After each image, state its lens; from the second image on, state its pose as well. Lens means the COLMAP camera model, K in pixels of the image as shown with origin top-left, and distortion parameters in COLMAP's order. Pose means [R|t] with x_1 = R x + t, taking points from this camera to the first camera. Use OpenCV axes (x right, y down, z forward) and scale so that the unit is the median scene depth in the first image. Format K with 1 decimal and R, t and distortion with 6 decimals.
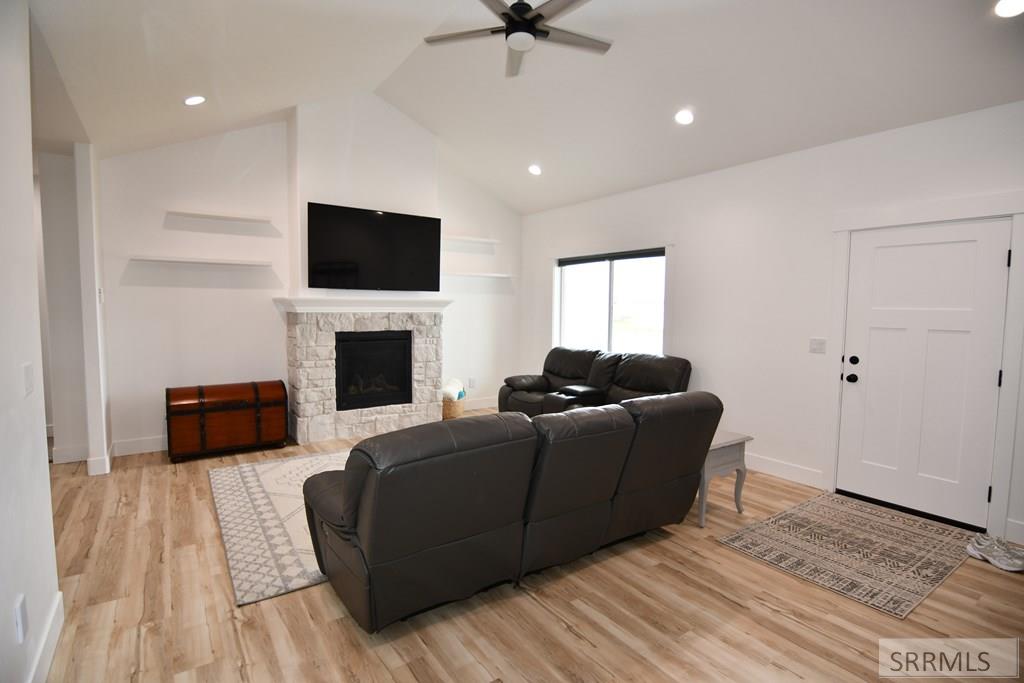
lens RADIAL K [[486.9, 0, 509.0], [0, 486.9, 339.2], [0, 0, 1]] dist [-0.014638, -0.003331]
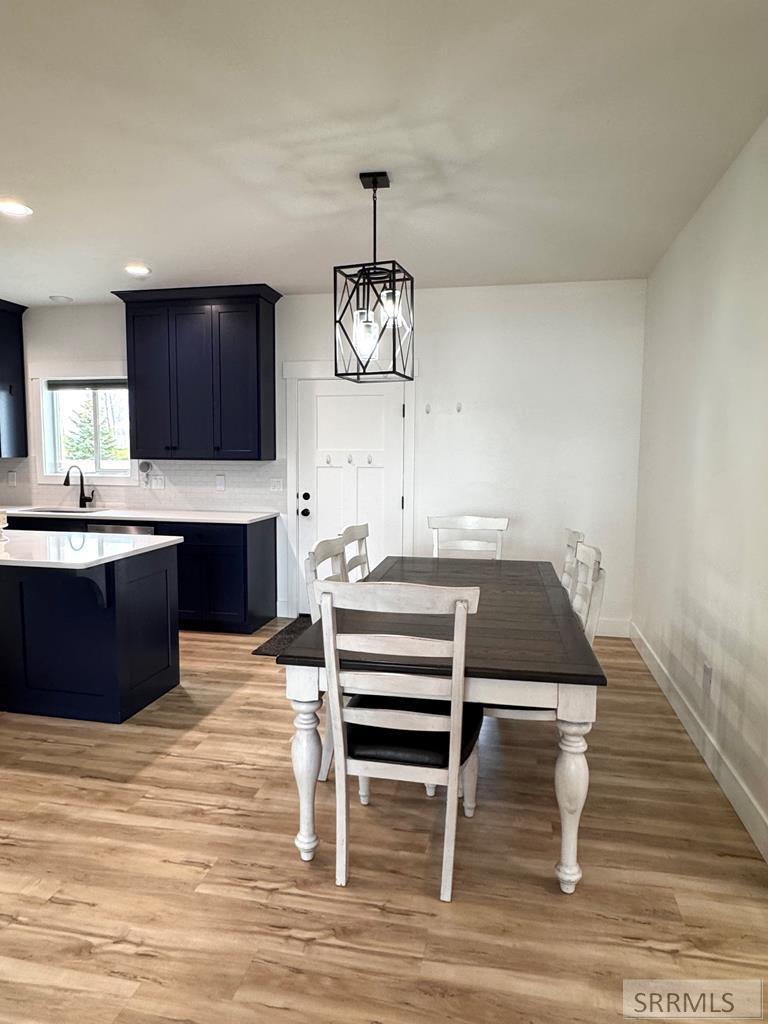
lens RADIAL K [[622.9, 0, 376.3], [0, 622.9, 510.8], [0, 0, 1]] dist [-0.014703, 0.010137]
pose [[-0.731859, 0.039584, -0.680305, -0.106263], [-0.068929, 0.988891, 0.131692, -0.044360], [0.677961, 0.143272, -0.721001, 0.651356]]
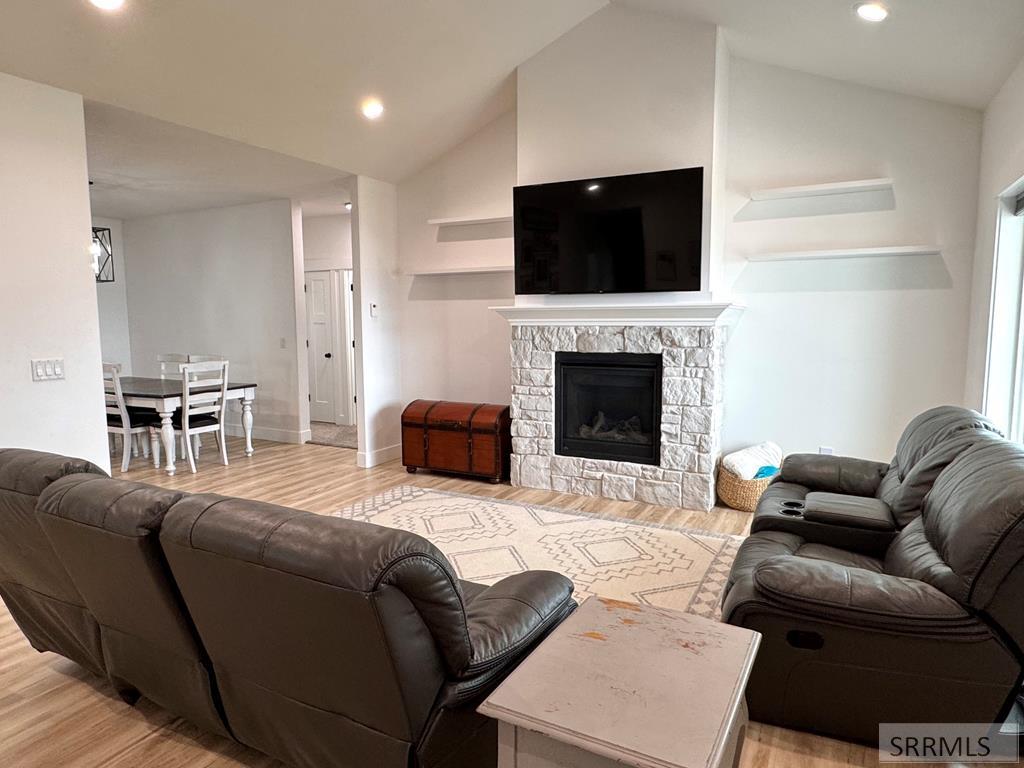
lens RADIAL K [[622.9, 0, 506.1], [0, 622.9, 384.0], [0, 0, 1]] dist [-0.014703, 0.010137]
pose [[0.462639, 0.082730, -0.882678, 0.470316], [-0.049301, 0.996497, 0.067558, -0.026154], [0.885175, 0.012262, 0.465097, 0.476050]]
